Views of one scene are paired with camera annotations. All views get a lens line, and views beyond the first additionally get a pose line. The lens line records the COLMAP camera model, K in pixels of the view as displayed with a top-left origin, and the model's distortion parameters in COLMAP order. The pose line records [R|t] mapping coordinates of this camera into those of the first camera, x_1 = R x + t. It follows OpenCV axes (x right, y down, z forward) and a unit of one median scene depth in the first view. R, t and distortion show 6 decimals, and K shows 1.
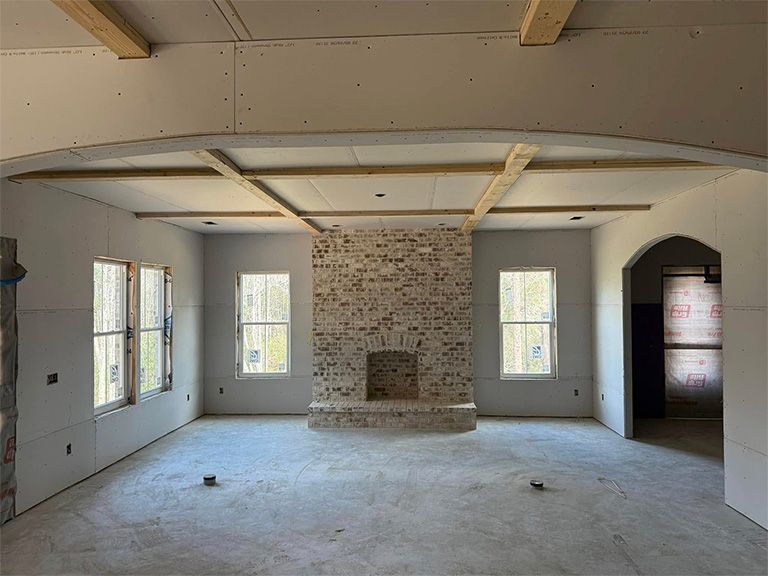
lens RADIAL K [[534.0, 0, 384.0], [0, 534.0, 288.0], [0, 0, 1]] dist [0.128011, -0.185500]
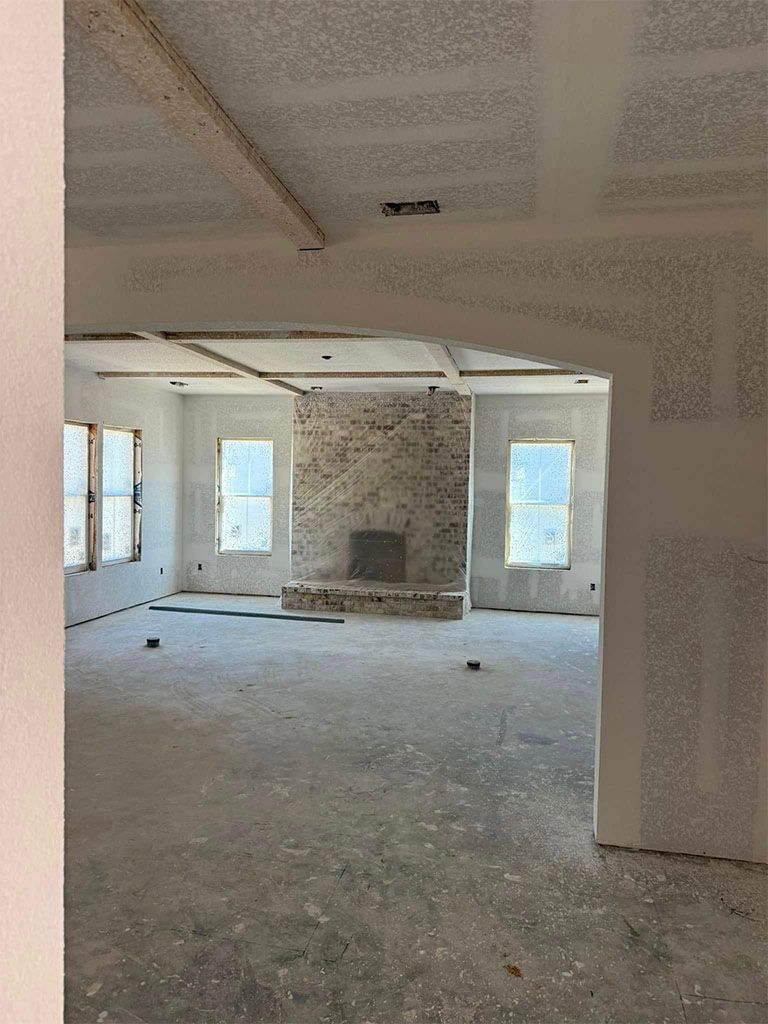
lens RADIAL K [[712.0, 0, 384.0], [0, 712.0, 512.0], [0, 0, 1]] dist [0.128011, -0.185500]
pose [[0.989845, 0.034272, -0.137956, 0.188413], [-0.025167, 0.997421, 0.067213, 0.007470], [0.139904, -0.063059, 0.988155, -0.167490]]
